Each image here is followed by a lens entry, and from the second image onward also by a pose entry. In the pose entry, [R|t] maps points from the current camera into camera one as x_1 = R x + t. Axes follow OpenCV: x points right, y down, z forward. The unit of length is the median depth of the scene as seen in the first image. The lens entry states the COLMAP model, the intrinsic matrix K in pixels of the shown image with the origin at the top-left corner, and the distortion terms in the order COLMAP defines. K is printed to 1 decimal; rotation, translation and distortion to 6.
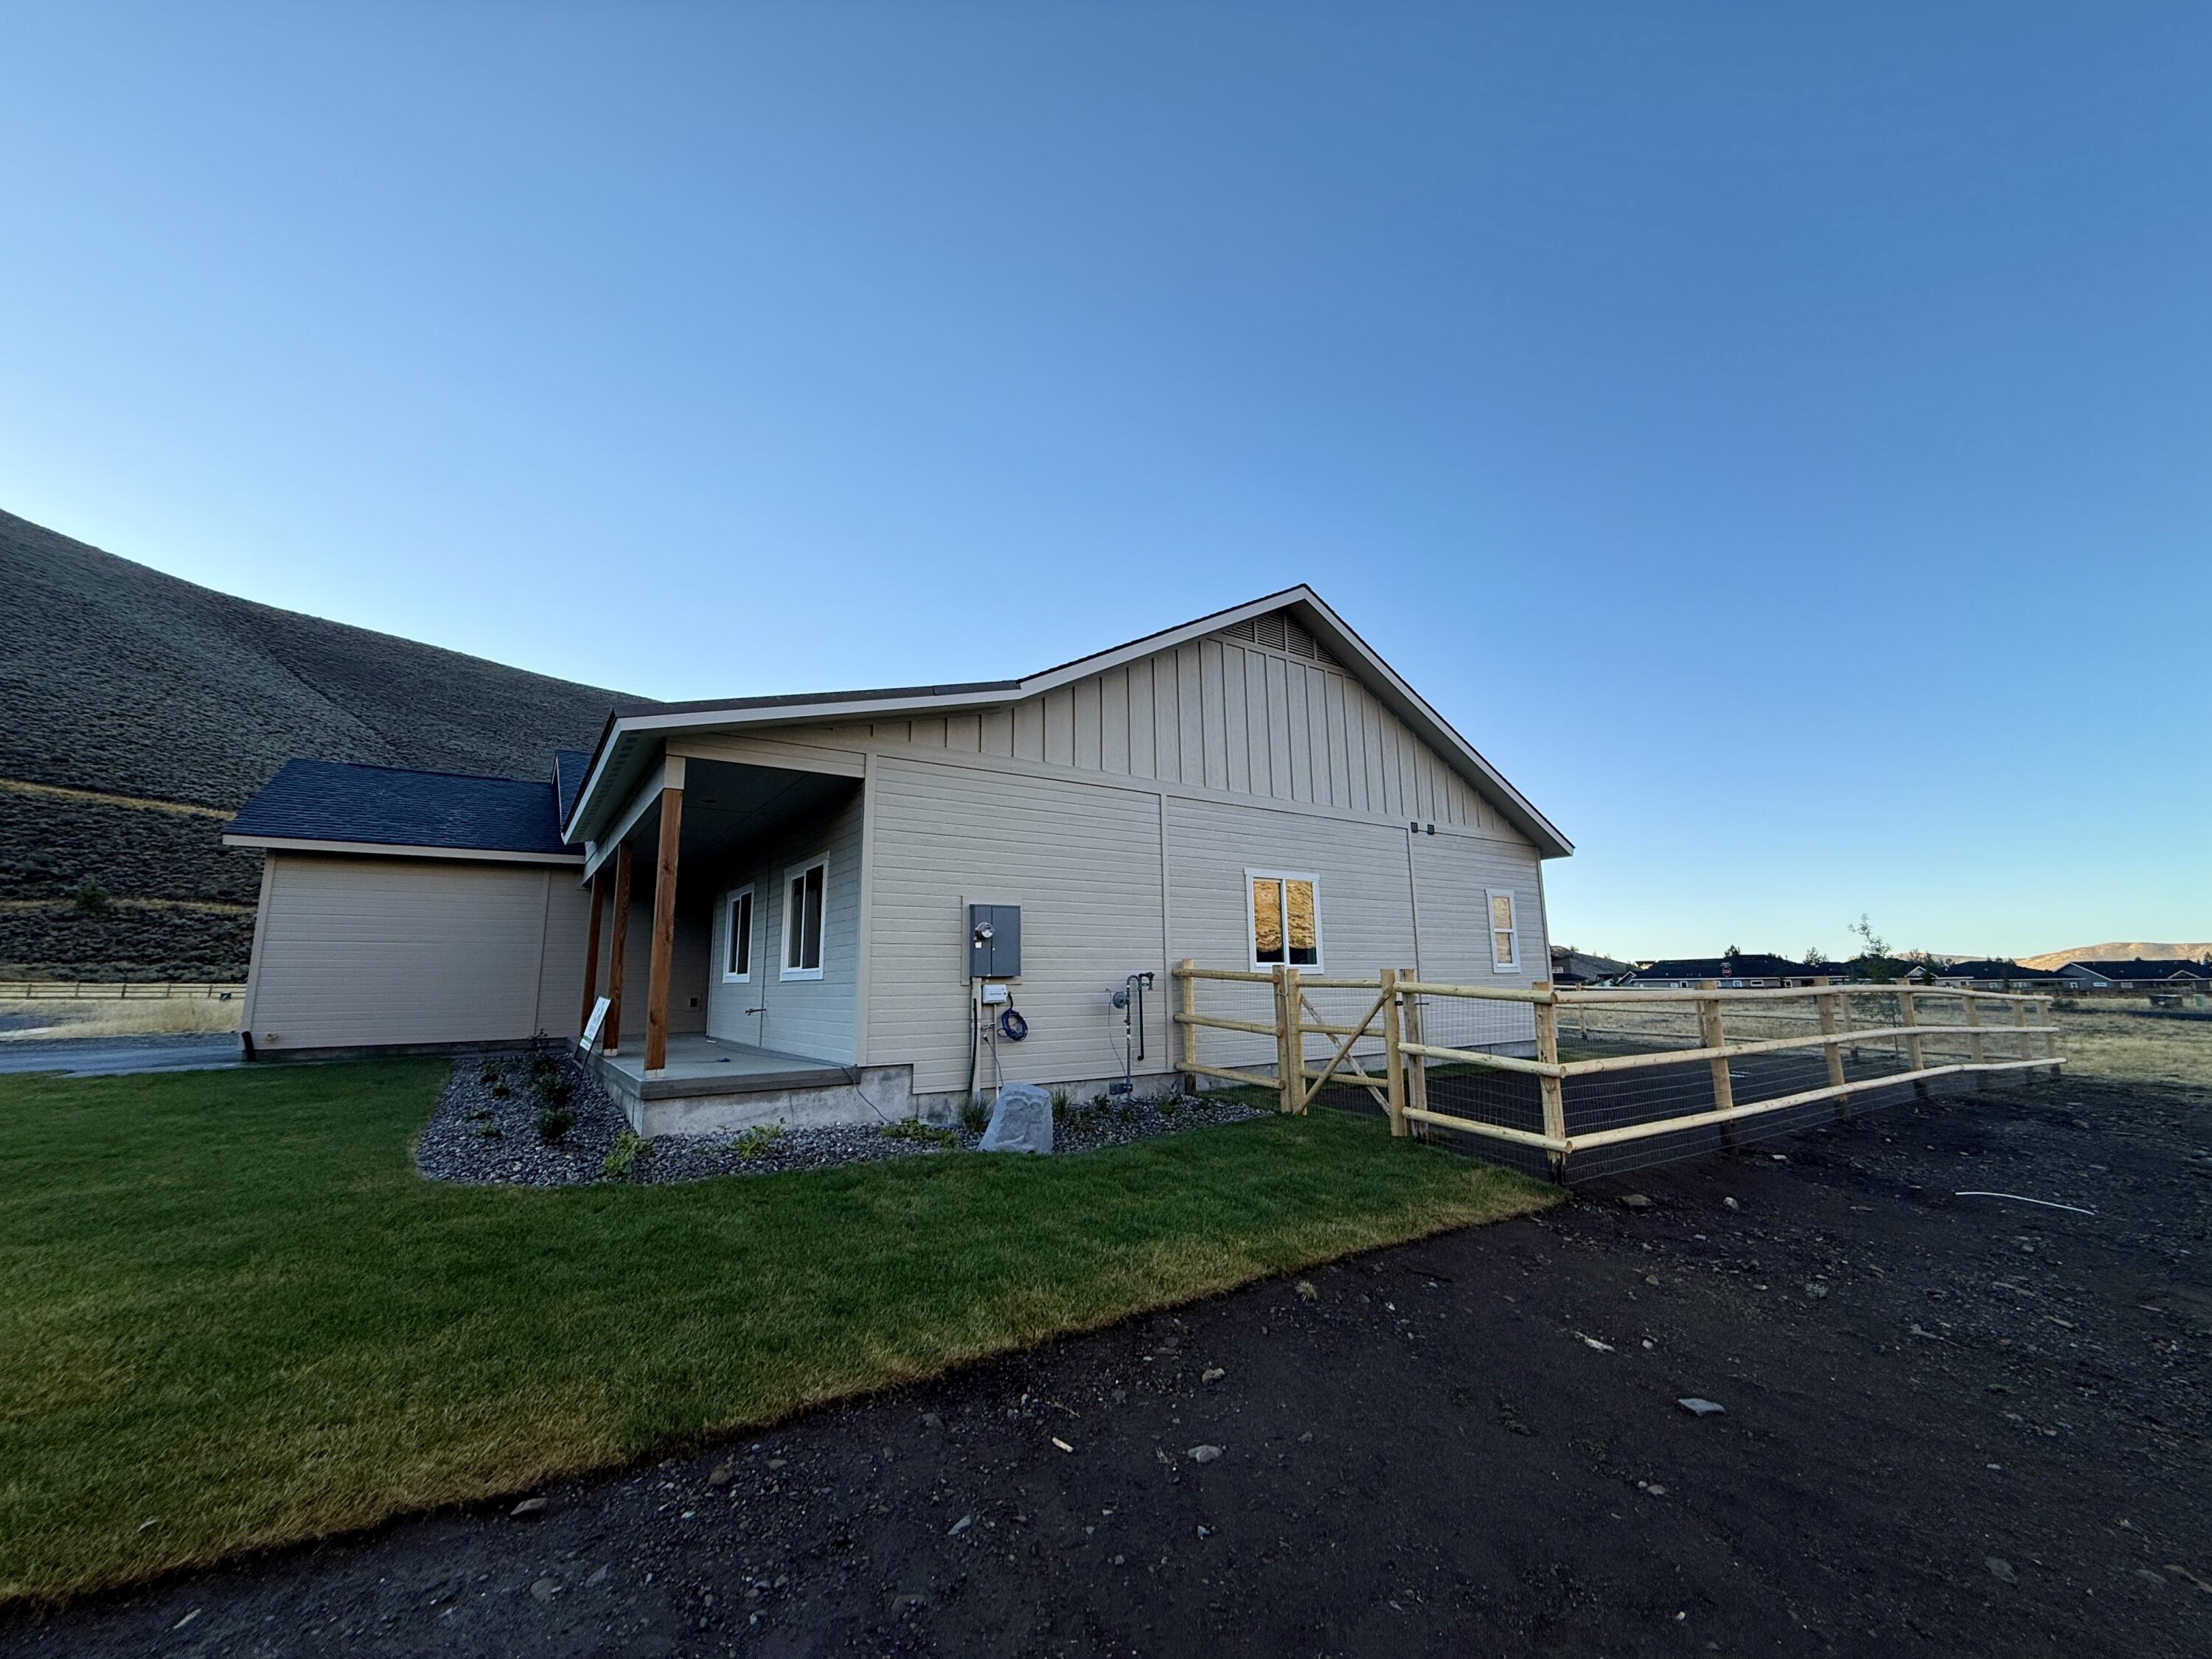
lens RADIAL K [[883.7, 0, 1108.8], [0, 883.7, 826.4], [0, 0, 1]] dist [-0.002301, 0.000173]
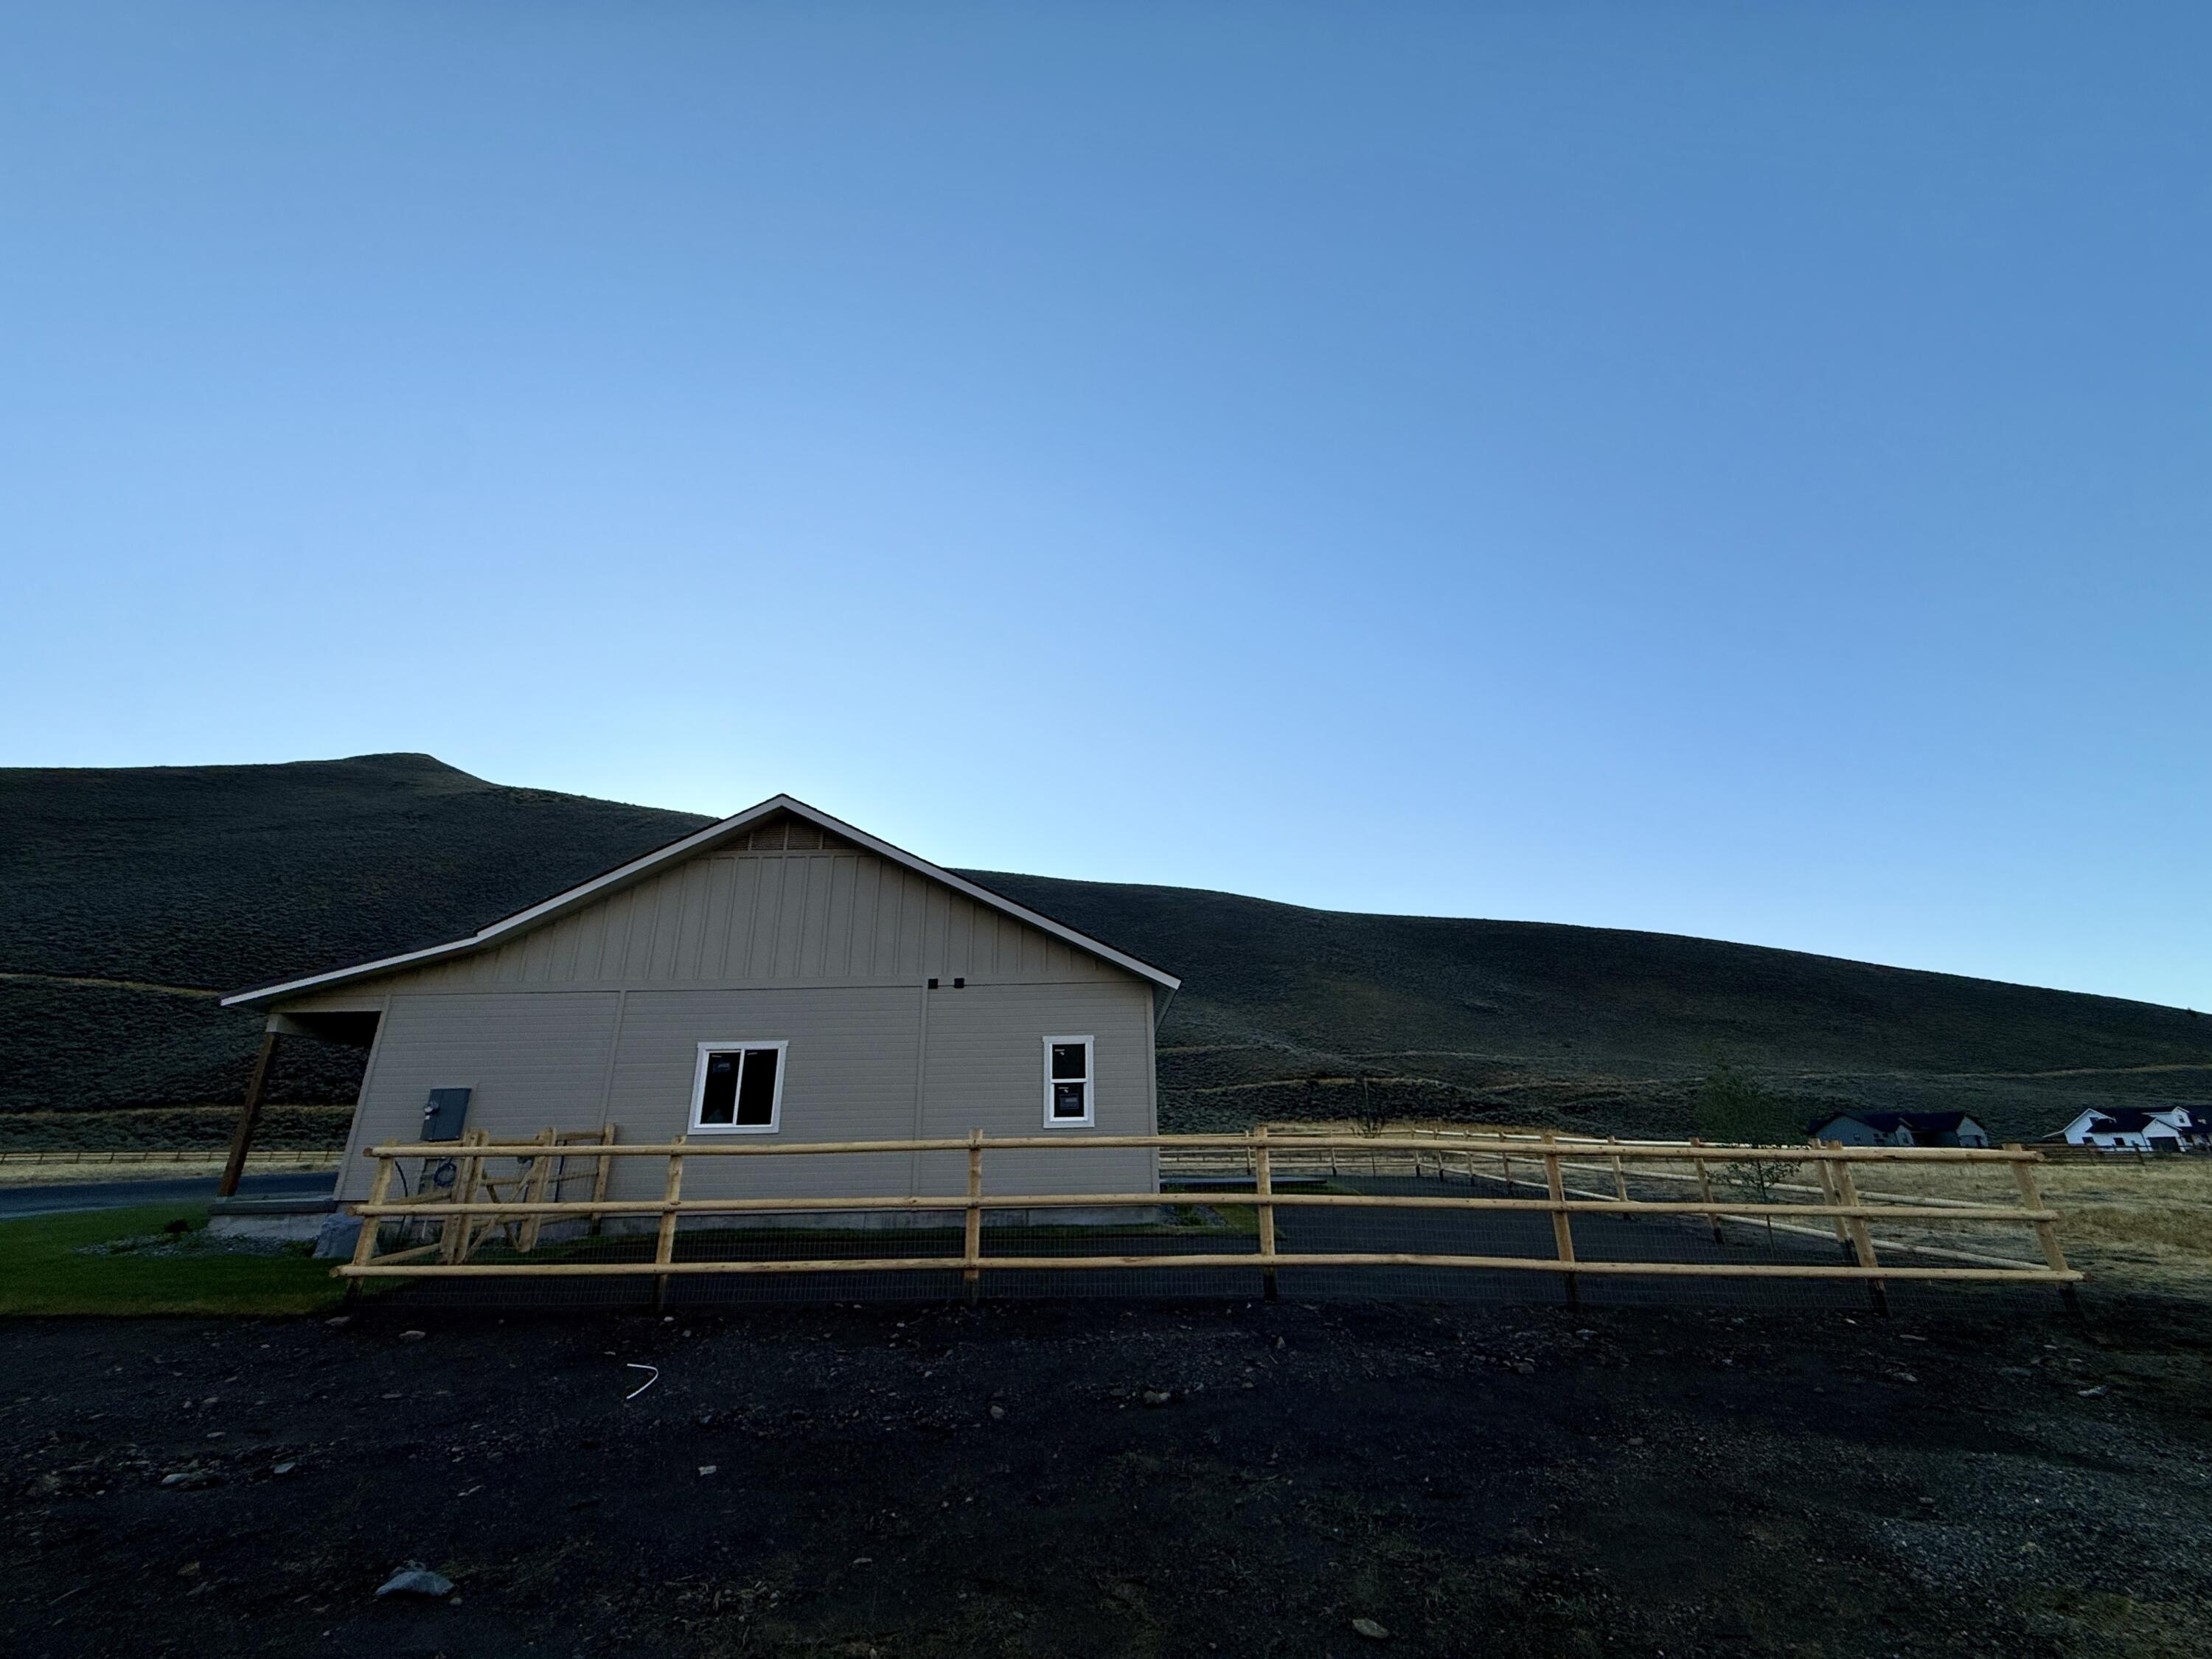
lens RADIAL K [[883.7, 0, 1093.1], [0, 883.7, 832.9], [0, 0, 1]] dist [-0.002301, 0.000173]
pose [[0.831154, -0.189946, -0.522593, 1.231826], [0.107552, 0.977013, -0.184058, 0.045423], [0.545541, 0.096775, 0.832478, 0.248999]]
